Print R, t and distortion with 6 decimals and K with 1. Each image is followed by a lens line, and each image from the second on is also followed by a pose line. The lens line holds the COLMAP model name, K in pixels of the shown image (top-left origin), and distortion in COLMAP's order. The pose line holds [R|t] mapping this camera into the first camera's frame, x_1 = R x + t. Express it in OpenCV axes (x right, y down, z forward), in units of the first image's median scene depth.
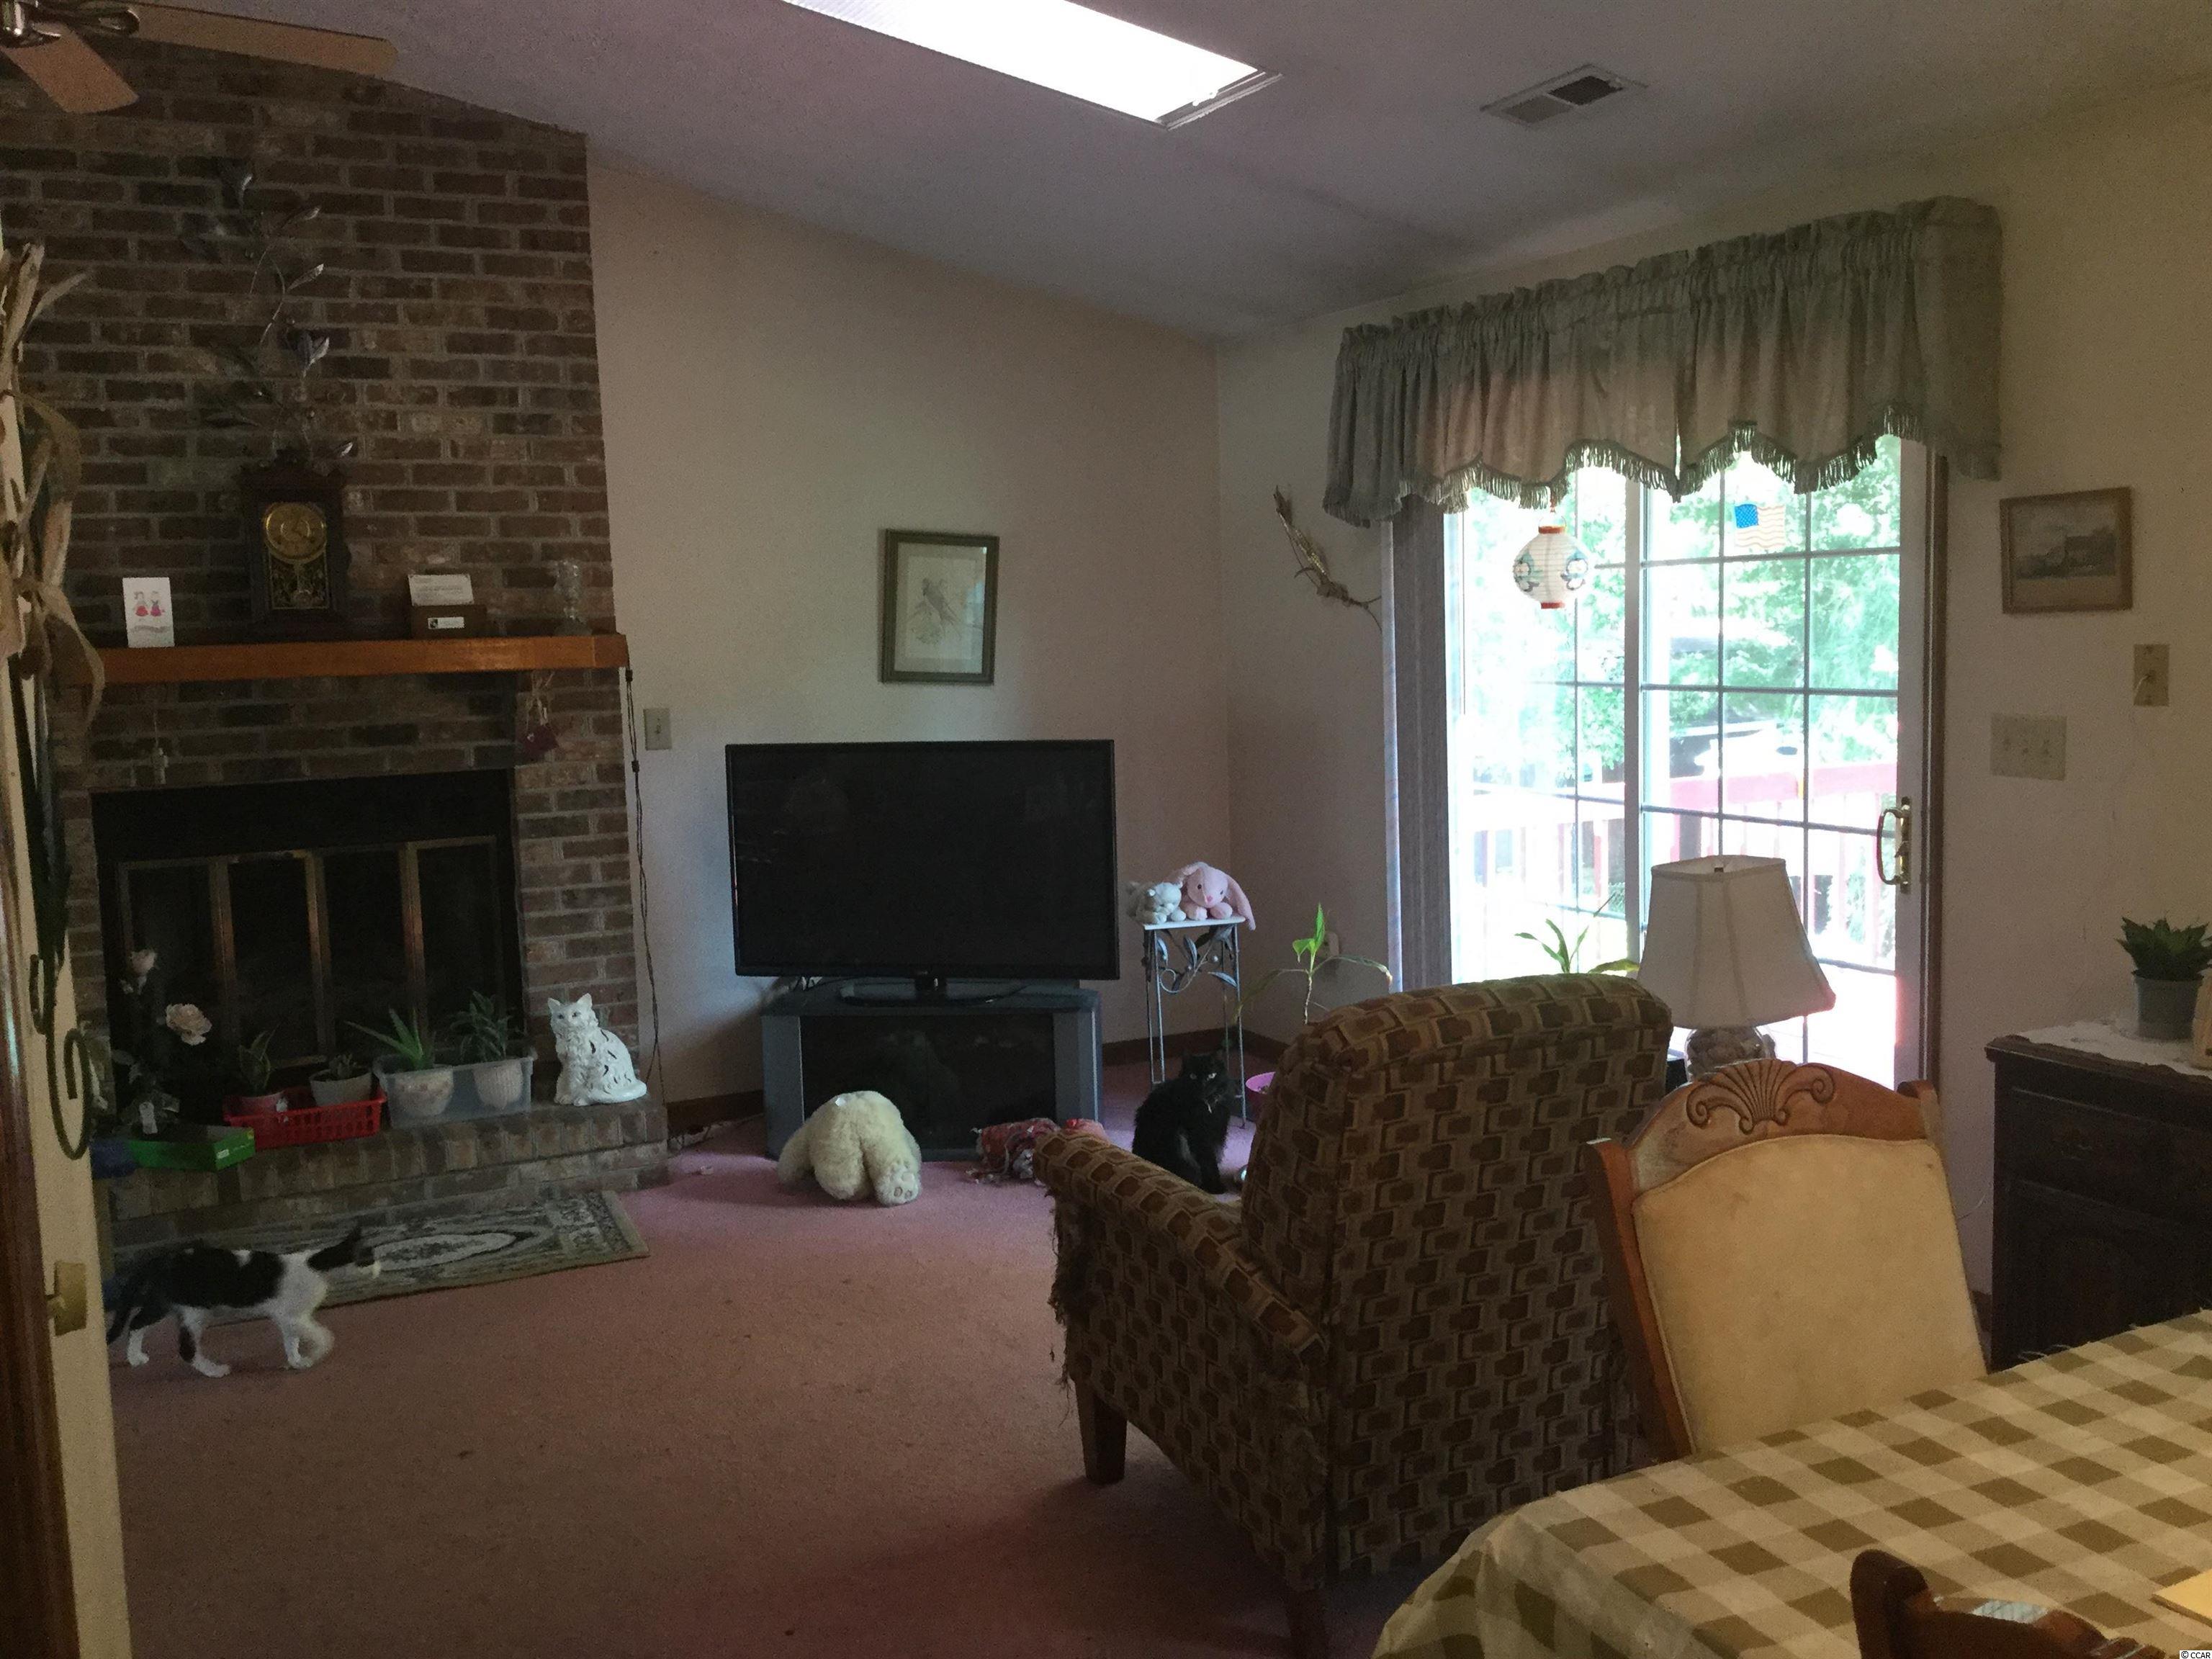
lens RADIAL K [[1990.7, 0, 1104.4], [0, 1990.7, 838.6], [0, 0, 1]] dist [0.014522, -0.064328]
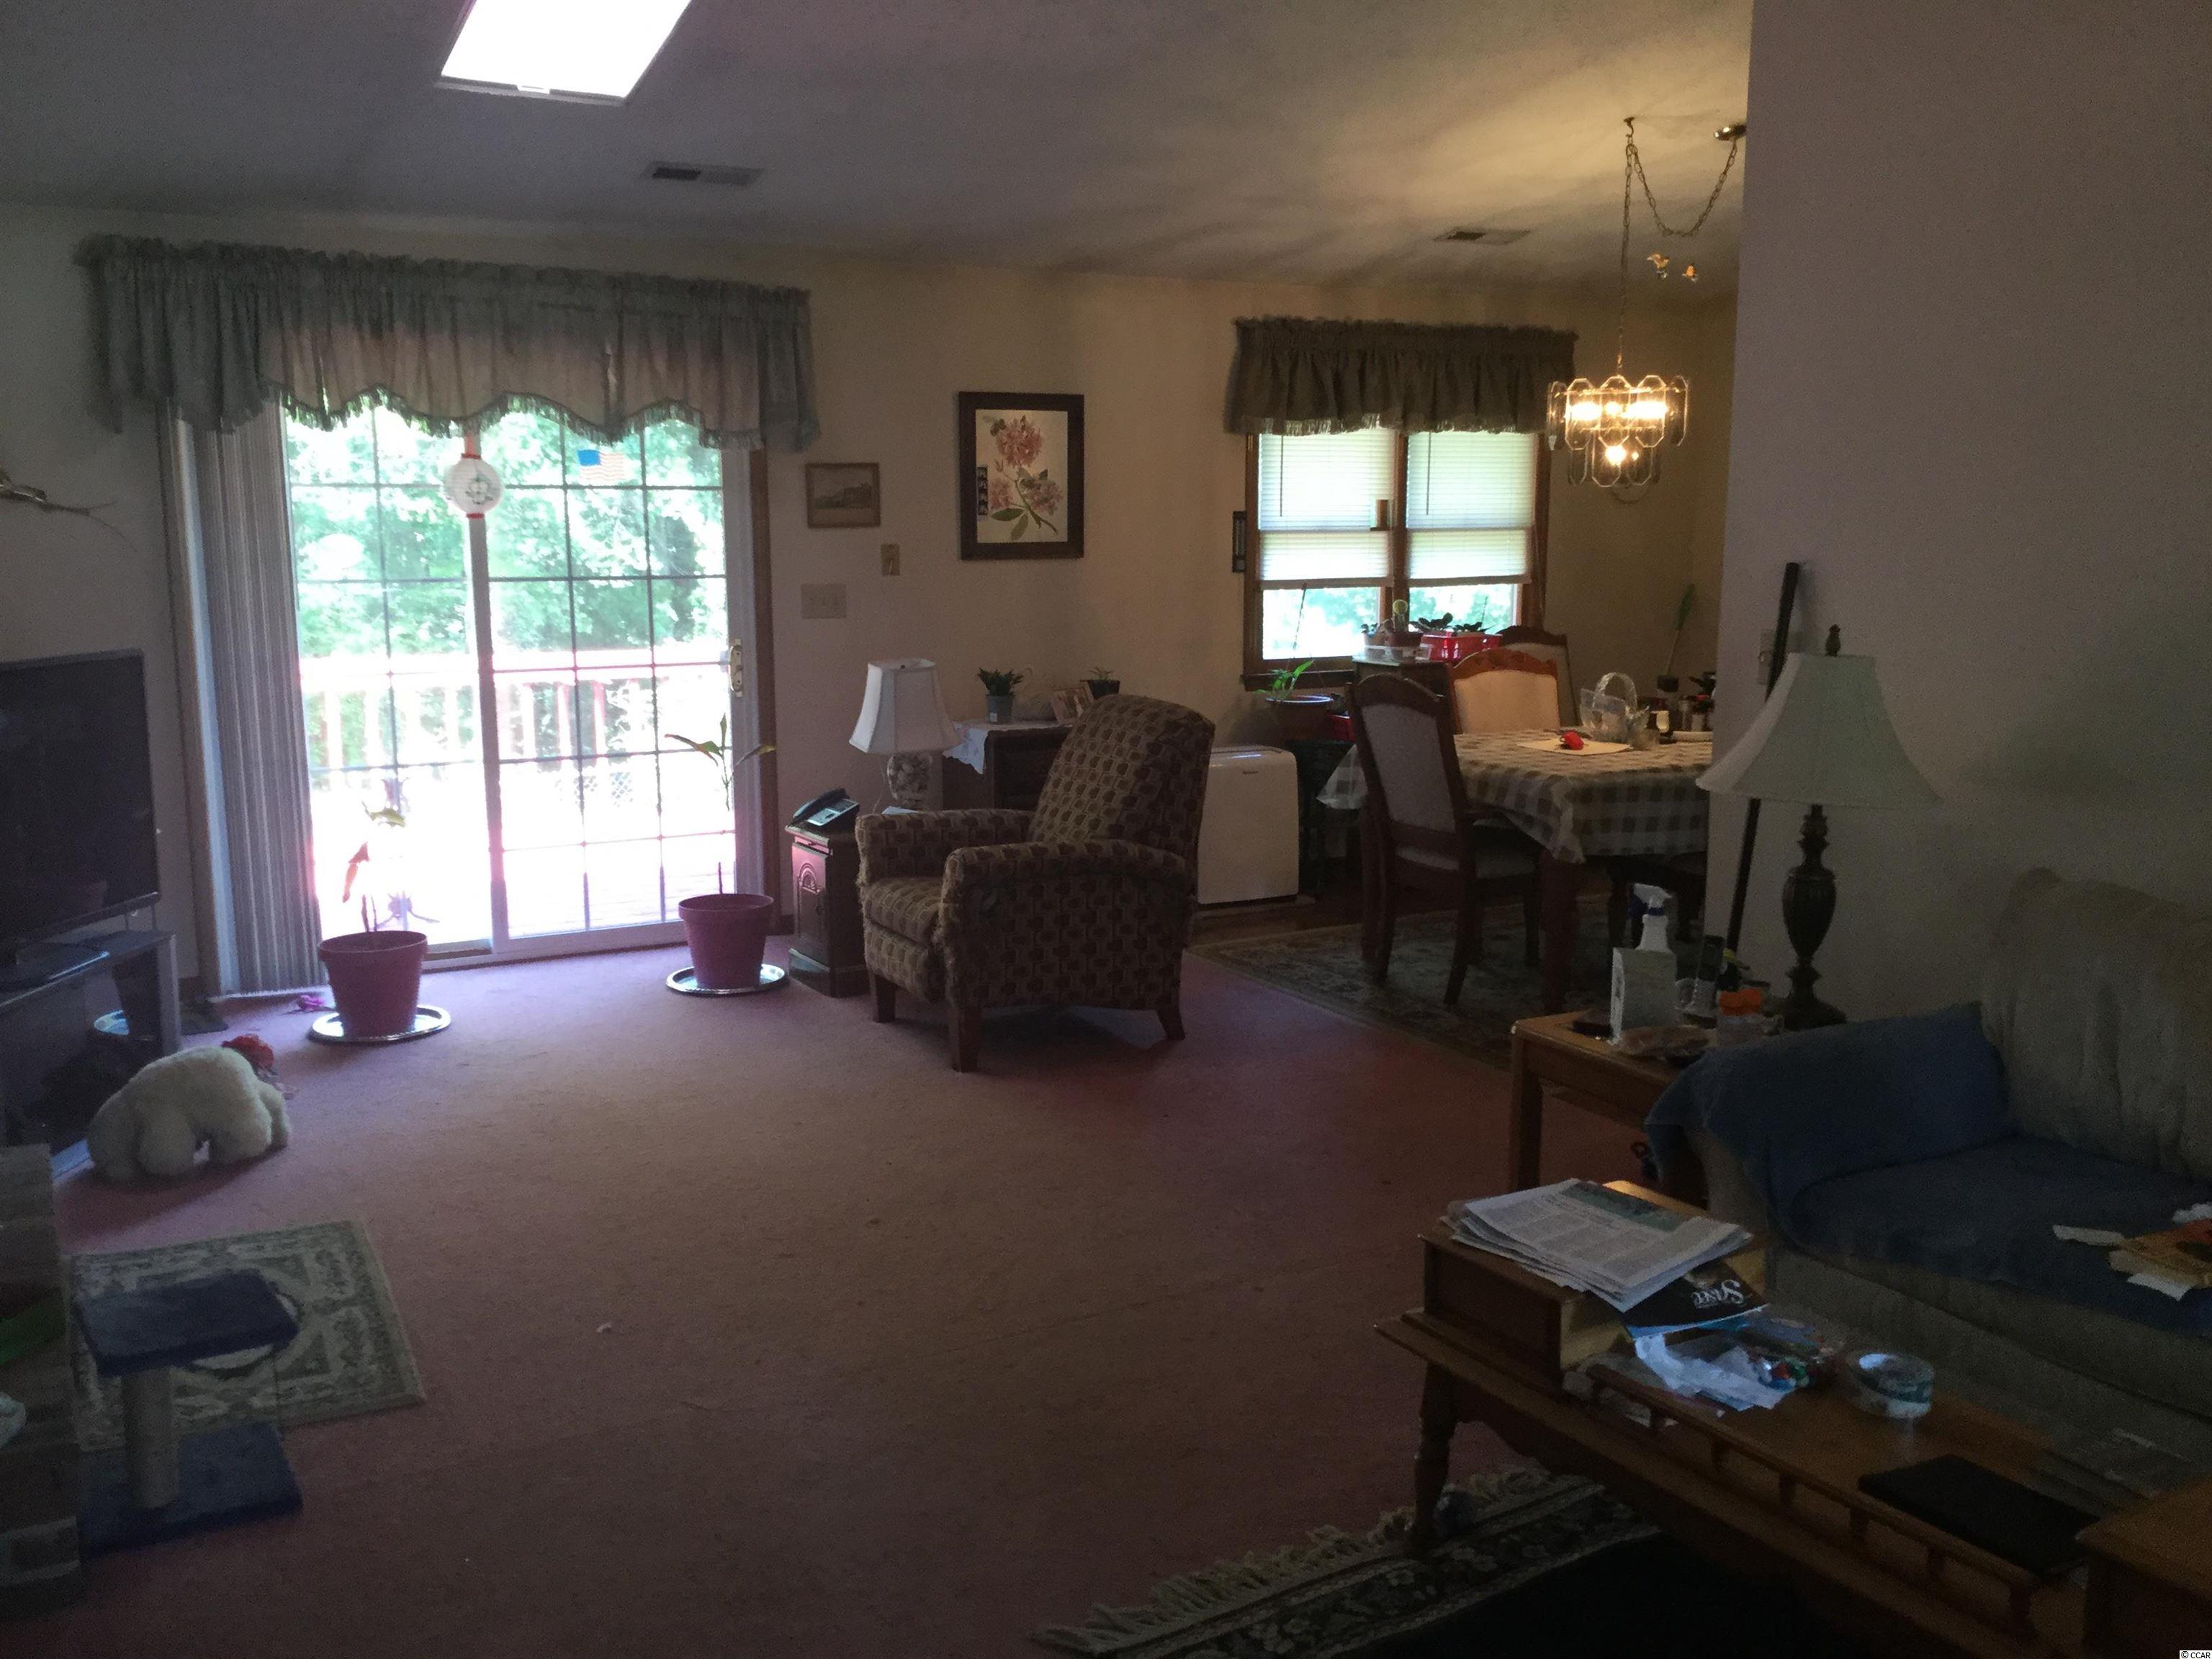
lens RADIAL K [[1990.7, 0, 1104.4], [0, 1990.7, 838.6], [0, 0, 1]] dist [0.014522, -0.064328]
pose [[-0.059644, -0.129429, 0.989793, -1.378066], [0.113747, 0.984219, 0.135555, -0.050678], [-0.991718, 0.120671, -0.043981, 0.853083]]
